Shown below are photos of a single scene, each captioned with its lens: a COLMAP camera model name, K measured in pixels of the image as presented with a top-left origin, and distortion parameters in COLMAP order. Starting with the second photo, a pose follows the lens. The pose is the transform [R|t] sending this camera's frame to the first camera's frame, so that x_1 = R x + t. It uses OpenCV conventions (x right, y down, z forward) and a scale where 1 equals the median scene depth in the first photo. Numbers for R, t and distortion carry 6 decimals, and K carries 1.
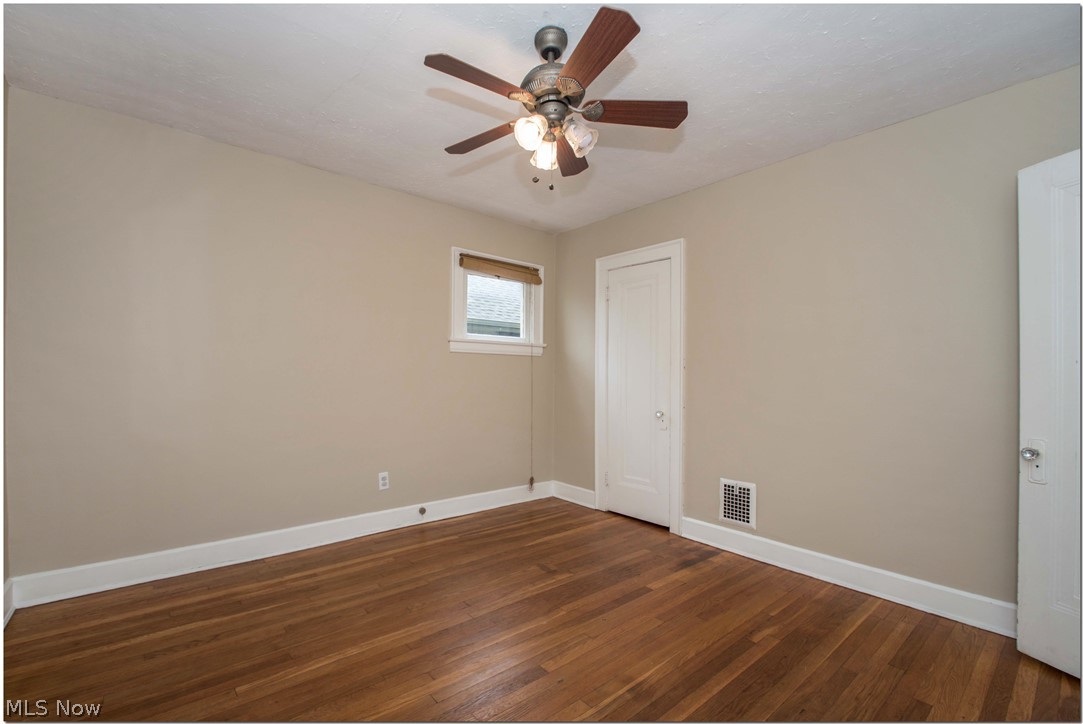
lens RADIAL K [[459.6, 0, 543.1], [0, 459.6, 380.7], [0, 0, 1]] dist [0.018173, -0.016656]
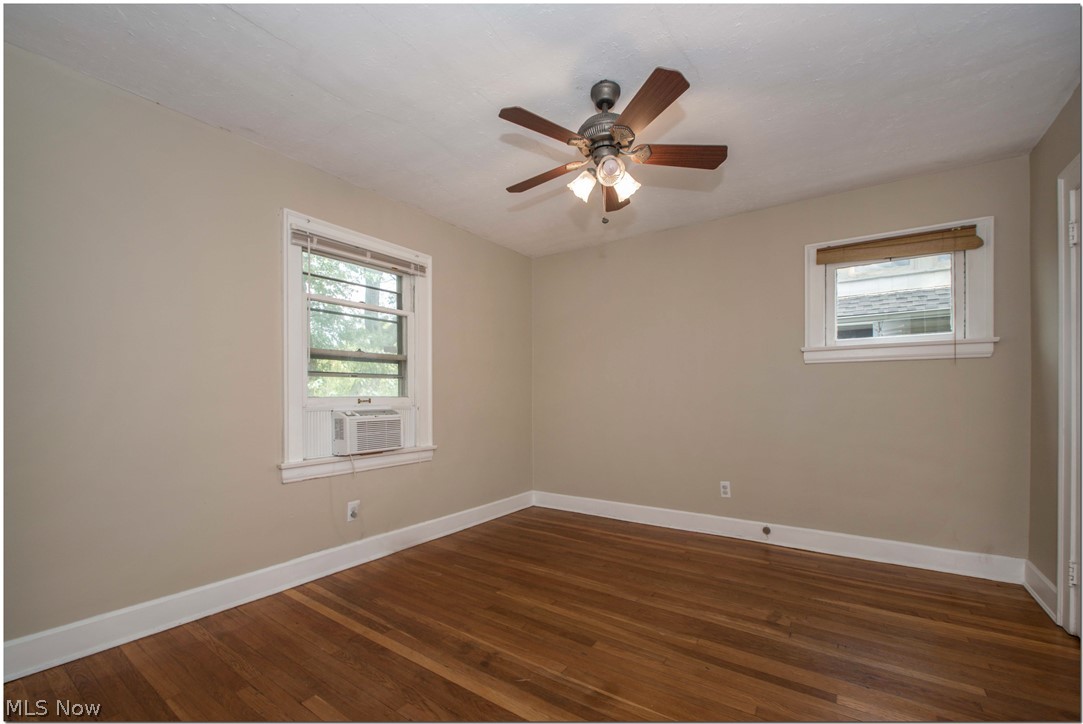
lens RADIAL K [[459.6, 0, 543.1], [0, 459.6, 380.7], [0, 0, 1]] dist [0.018173, -0.016656]
pose [[0.264113, -0.041665, -0.963591, 0.600544], [0.002407, 0.999092, -0.042540, 0.008597], [0.964489, 0.008916, 0.263974, 0.306900]]
